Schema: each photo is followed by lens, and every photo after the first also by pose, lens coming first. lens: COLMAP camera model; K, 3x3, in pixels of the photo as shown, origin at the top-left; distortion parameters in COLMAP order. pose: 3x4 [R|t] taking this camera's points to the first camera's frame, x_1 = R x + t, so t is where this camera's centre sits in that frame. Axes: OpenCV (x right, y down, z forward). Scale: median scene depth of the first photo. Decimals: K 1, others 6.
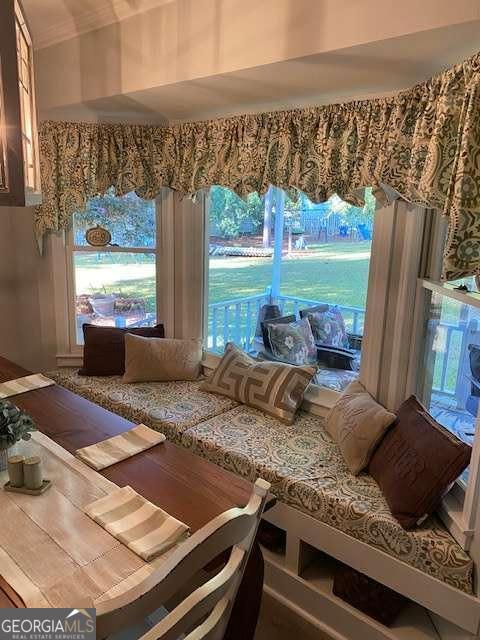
lens RADIAL K [[458.7, 0, 240.0], [0, 458.7, 320.0], [0, 0, 1]] dist [0.175769, -0.273206]
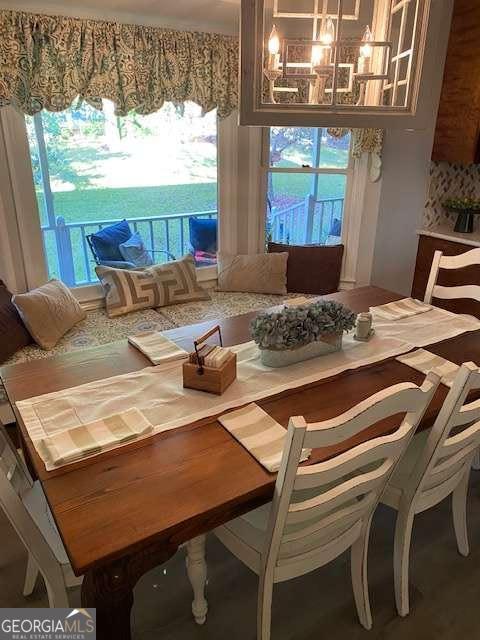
lens RADIAL K [[458.7, 0, 240.0], [0, 458.7, 320.0], [0, 0, 1]] dist [0.175769, -0.273206]
pose [[0.287699, -0.402421, 0.869072, -0.995906], [0.195898, 0.912979, 0.357901, -0.166598], [-0.937472, 0.067282, 0.341497, 0.457674]]
